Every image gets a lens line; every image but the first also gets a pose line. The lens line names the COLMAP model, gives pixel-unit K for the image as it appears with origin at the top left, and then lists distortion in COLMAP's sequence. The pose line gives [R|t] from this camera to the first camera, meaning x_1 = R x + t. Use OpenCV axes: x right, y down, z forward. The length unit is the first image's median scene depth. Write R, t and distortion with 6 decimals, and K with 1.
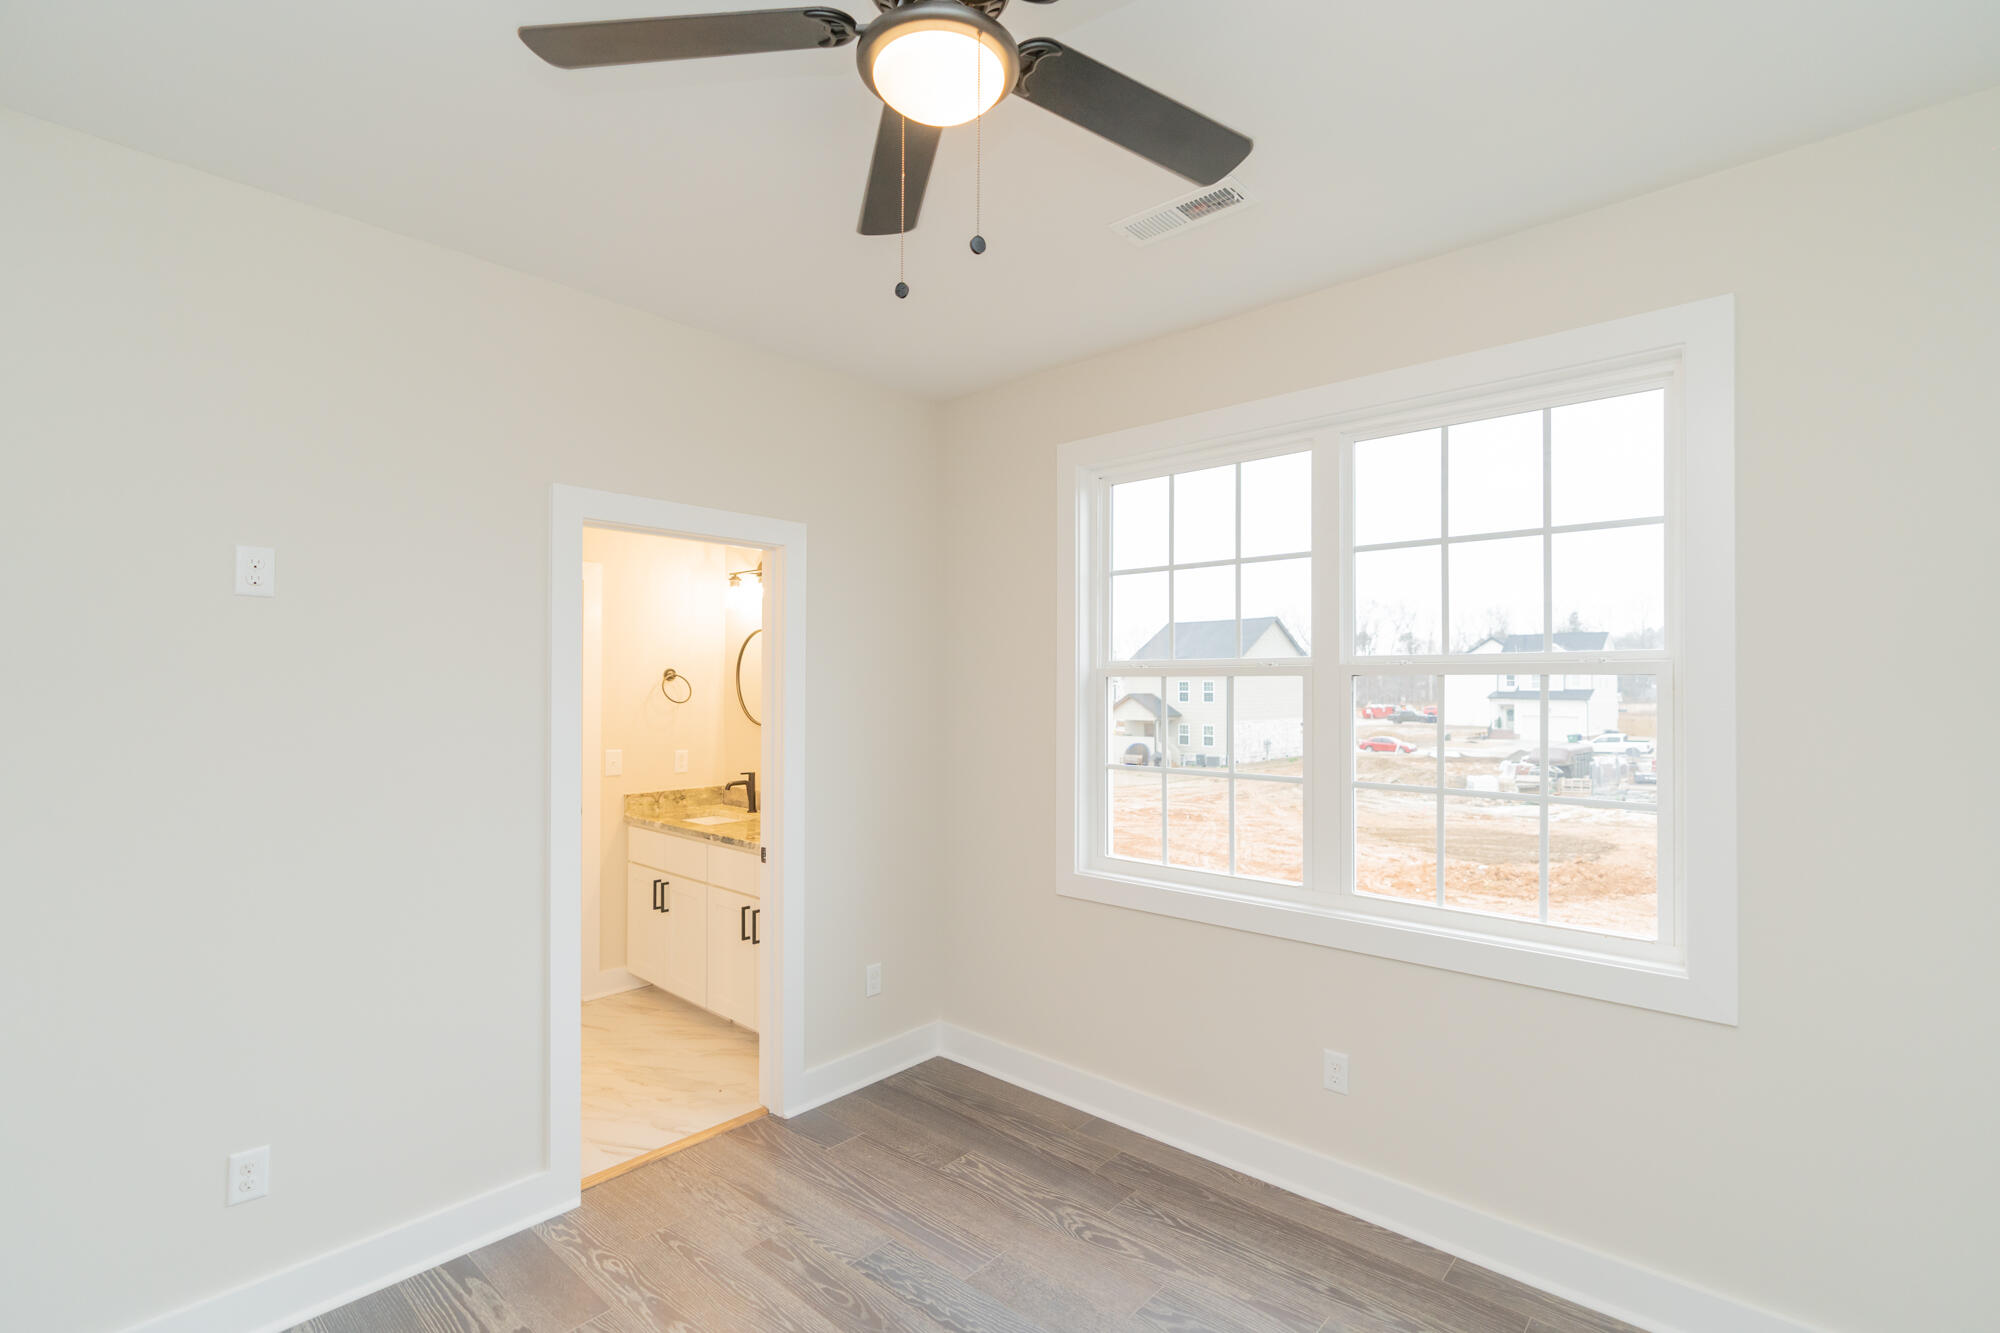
lens RADIAL K [[921.3, 0, 1002.9], [0, 921.3, 686.7], [0, 0, 1]] dist [-0.000383, 0.000113]
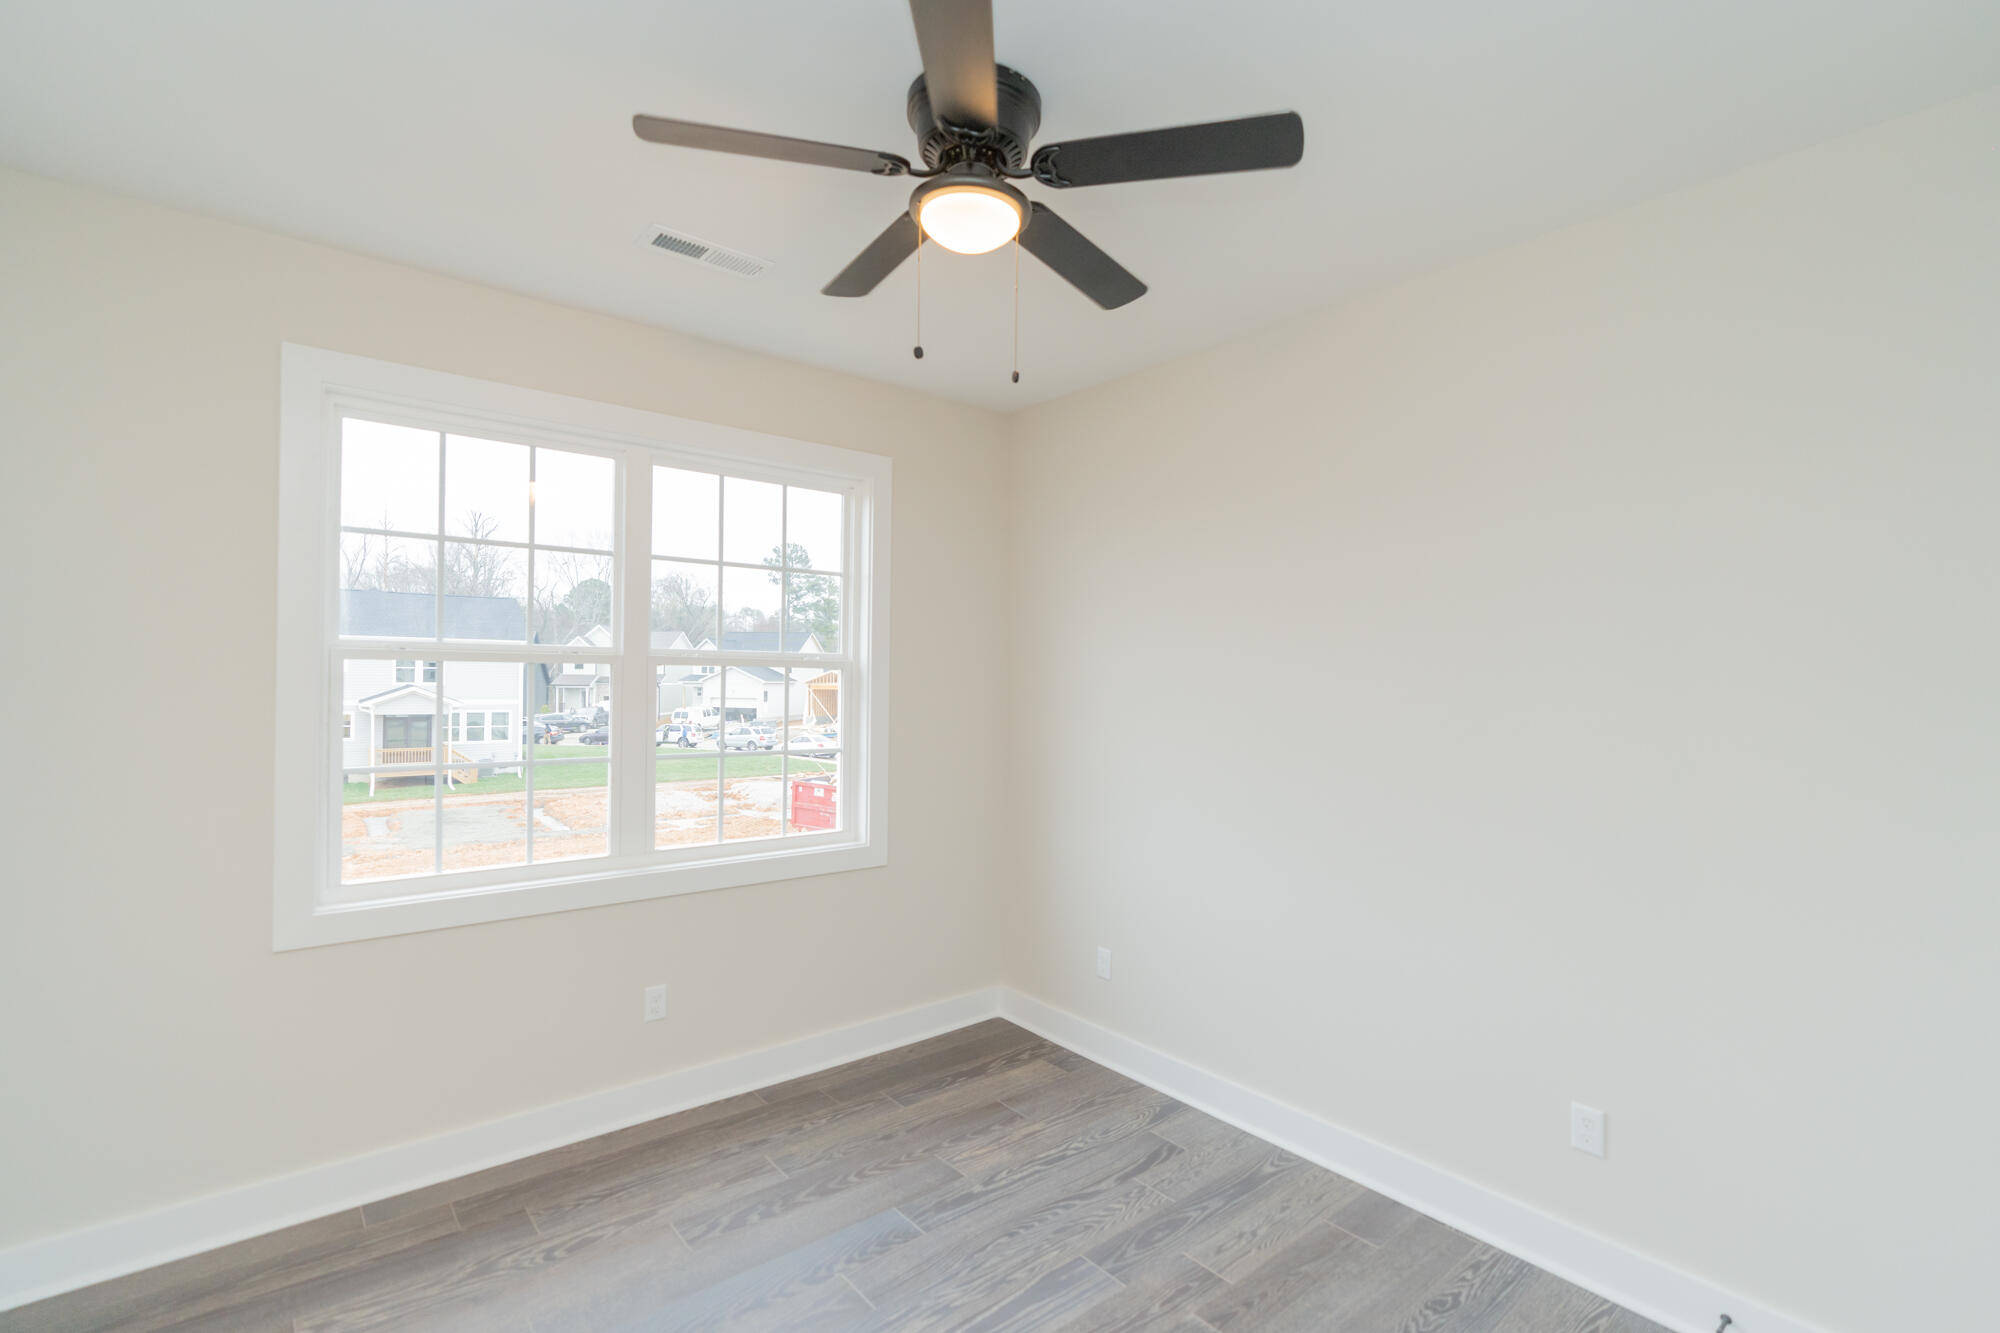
lens RADIAL K [[968.4, 0, 982.1], [0, 968.4, 684.5], [0, 0, 1]] dist [0.022935, -0.000536]
pose [[0.143452, -0.011939, 0.989585, -0.803843], [-0.016672, 0.999756, 0.014478, -0.012645], [-0.989517, -0.018575, 0.143218, 0.419485]]
